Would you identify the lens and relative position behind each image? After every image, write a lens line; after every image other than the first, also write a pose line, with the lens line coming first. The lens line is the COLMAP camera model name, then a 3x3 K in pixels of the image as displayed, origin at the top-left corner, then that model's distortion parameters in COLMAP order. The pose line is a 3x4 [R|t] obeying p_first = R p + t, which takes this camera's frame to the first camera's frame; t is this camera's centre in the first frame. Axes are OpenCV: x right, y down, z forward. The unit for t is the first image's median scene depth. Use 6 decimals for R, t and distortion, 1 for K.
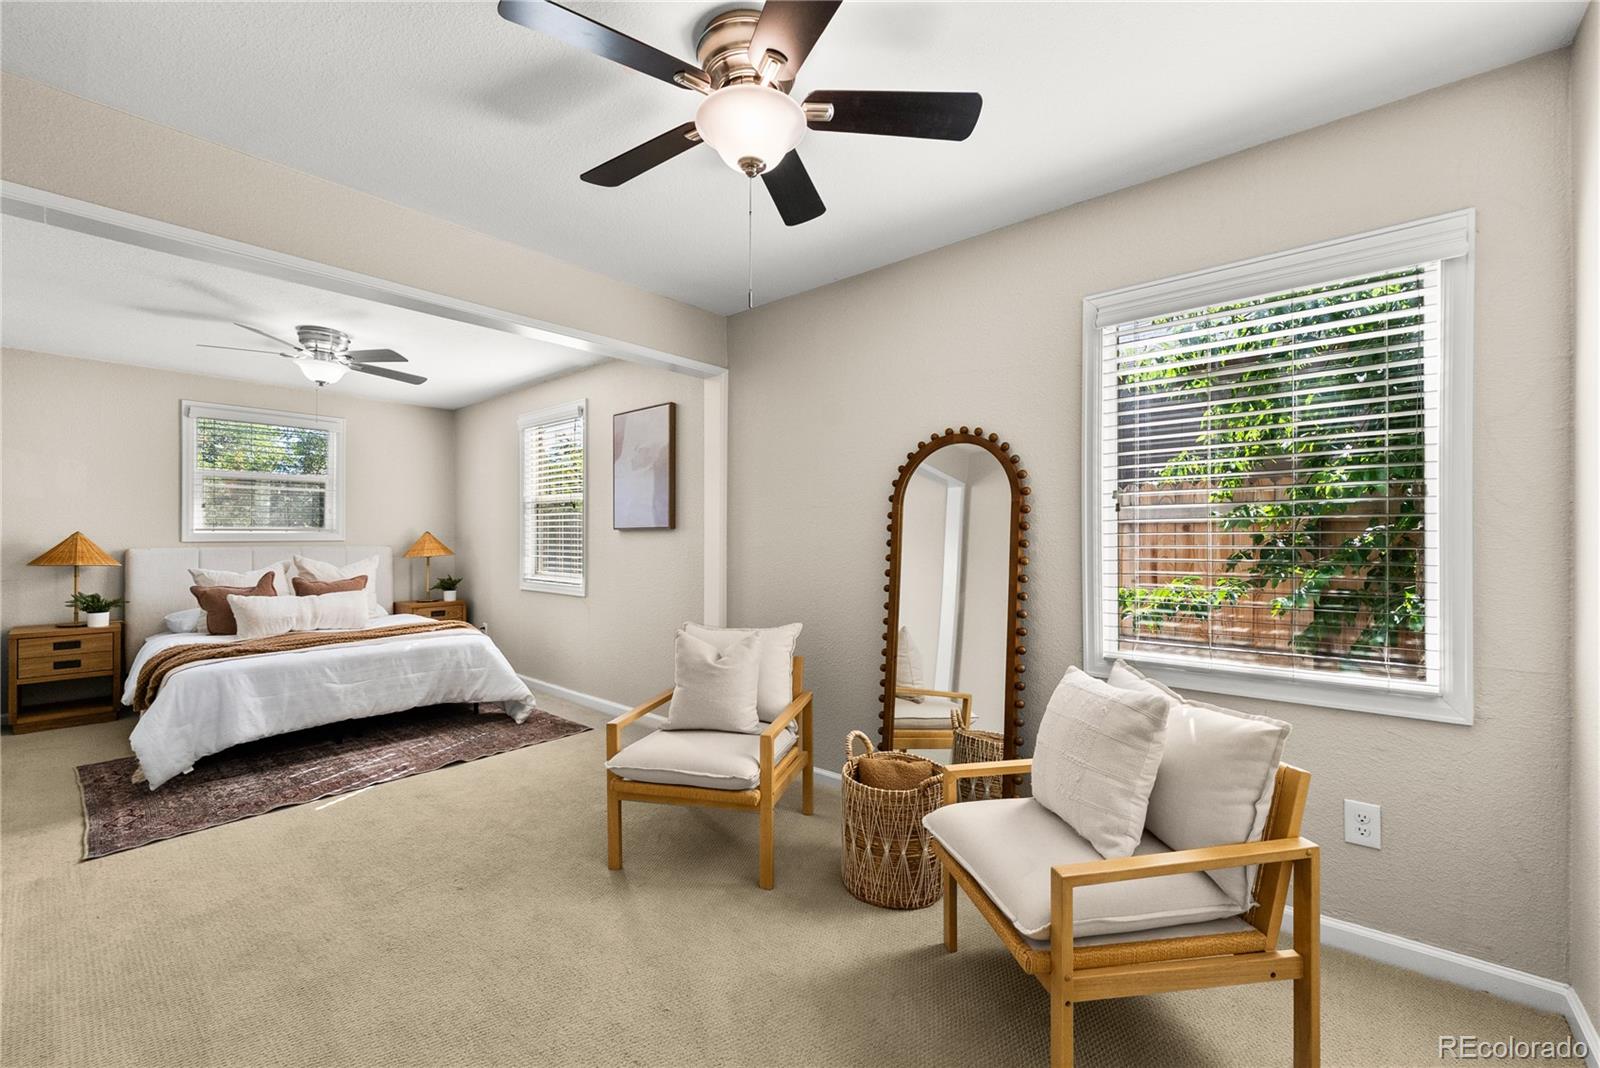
lens RADIAL K [[653.9, 0, 810.5], [0, 653.9, 536.5], [0, 0, 1]] dist [0.000807, -0.000693]
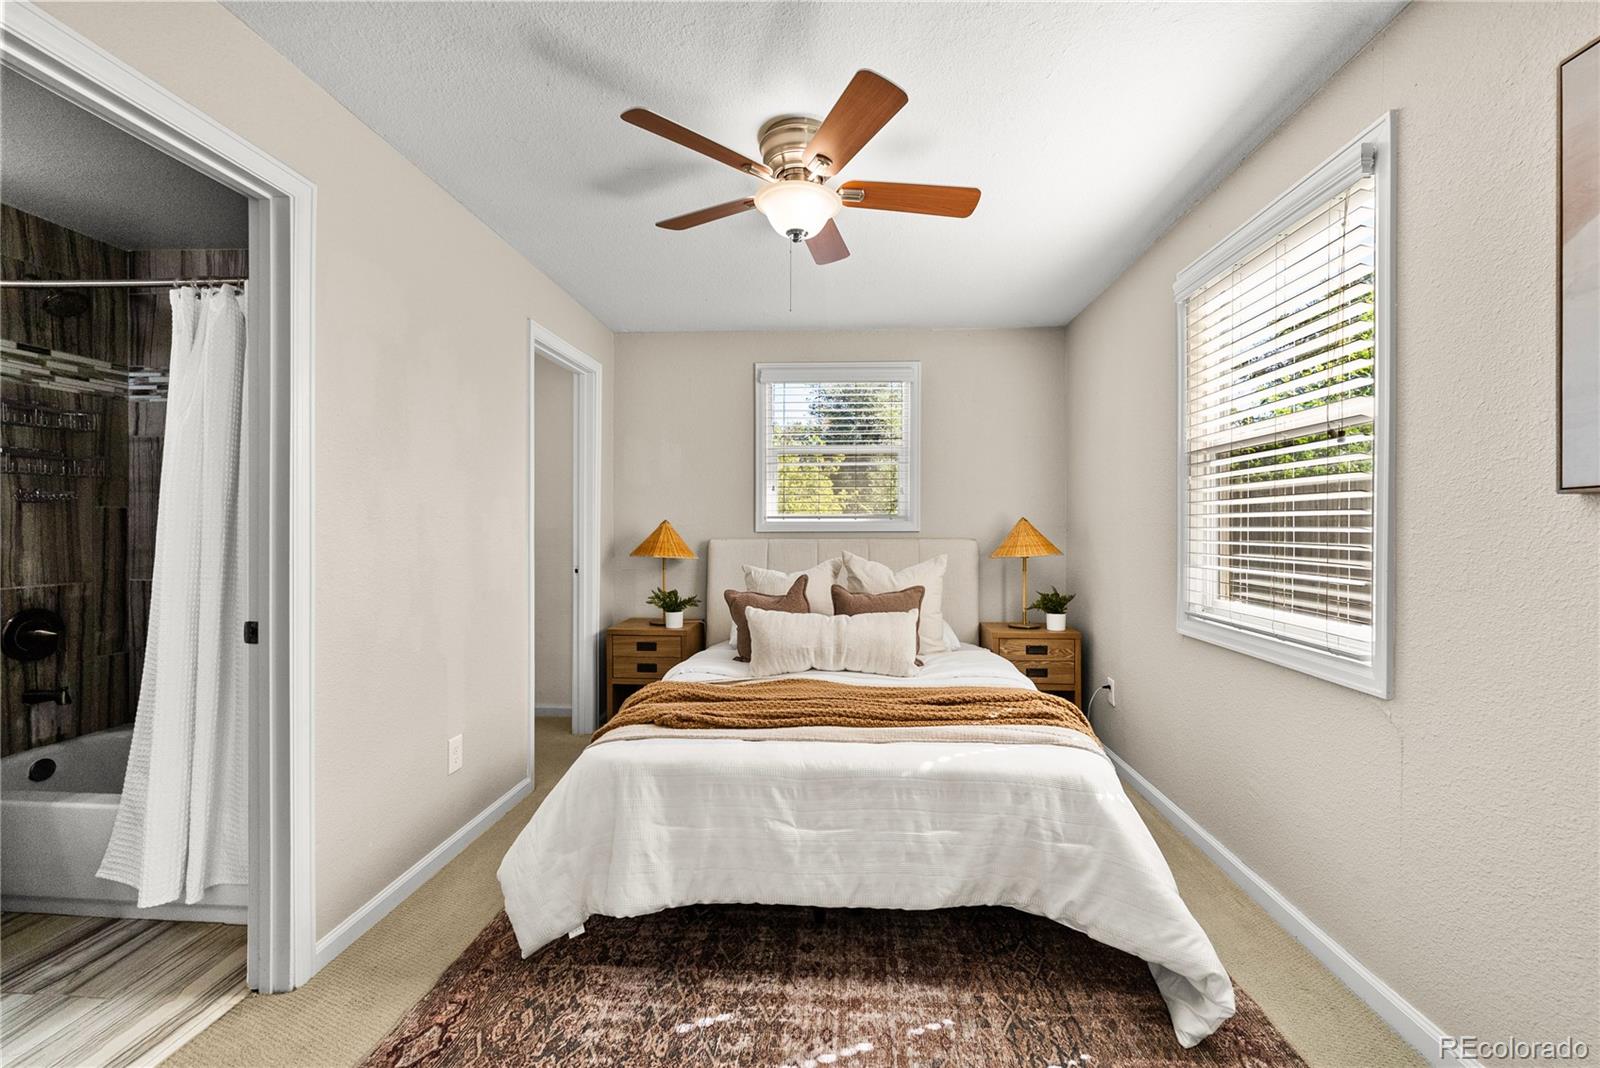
lens RADIAL K [[653.9, 0, 805.1], [0, 653.9, 529.3], [0, 0, 1]] dist [0.000807, -0.000693]
pose [[0.604847, 0.000934, -0.796342, -0.285602], [-0.001898, 0.999998, -0.000269, 0.005436], [0.796340, 0.001675, 0.604847, 0.614959]]
